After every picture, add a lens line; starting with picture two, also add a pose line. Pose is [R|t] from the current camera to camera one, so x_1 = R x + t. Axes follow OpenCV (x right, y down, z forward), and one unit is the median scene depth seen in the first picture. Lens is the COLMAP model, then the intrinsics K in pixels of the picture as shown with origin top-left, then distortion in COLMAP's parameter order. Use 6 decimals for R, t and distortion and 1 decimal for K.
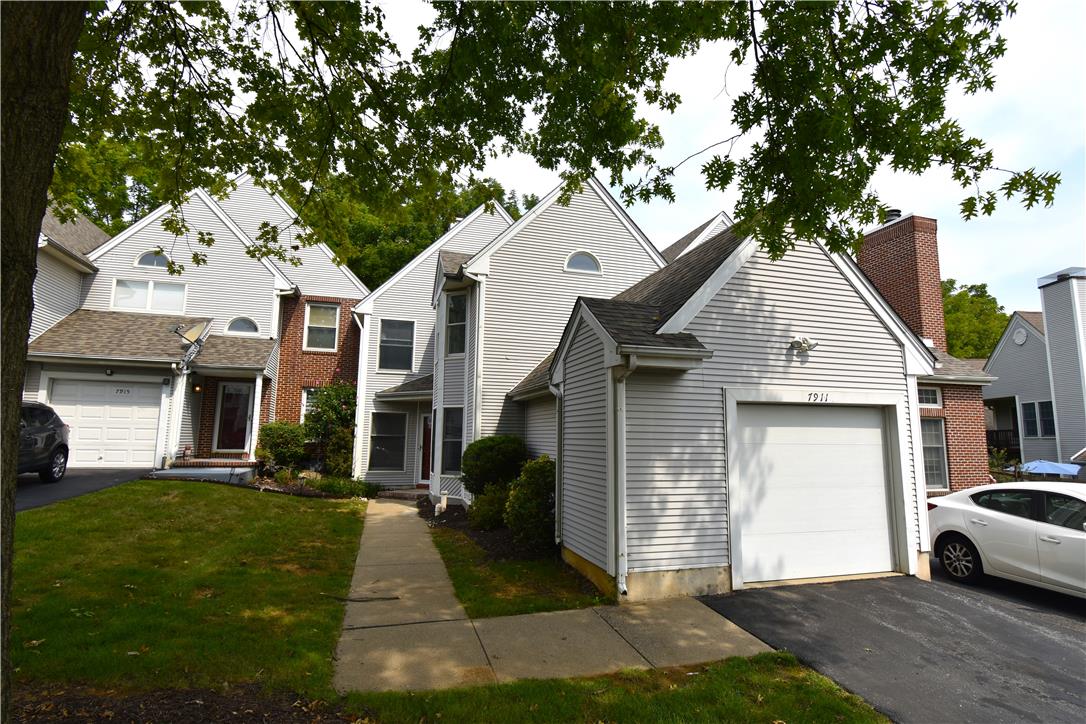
lens RADIAL K [[520.7, 0, 549.3], [0, 520.7, 361.2], [0, 0, 1]] dist [-0.000177, -0.015007]
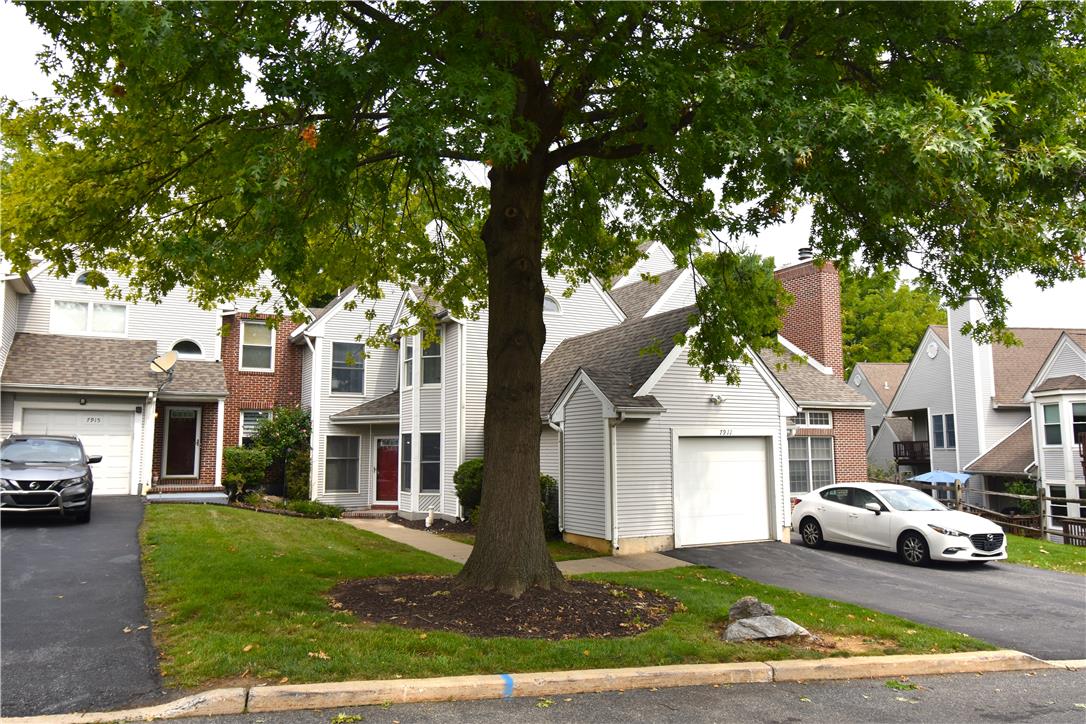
lens RADIAL K [[773.1, 0, 543.0], [0, 773.1, 362.0], [0, 0, 1]] dist [-0.004768, -0.007403]
pose [[0.980141, 0.006602, 0.198194, -0.269136], [-0.012773, 0.999472, 0.029870, -0.111181], [-0.197892, -0.031808, 0.979708, -0.641993]]
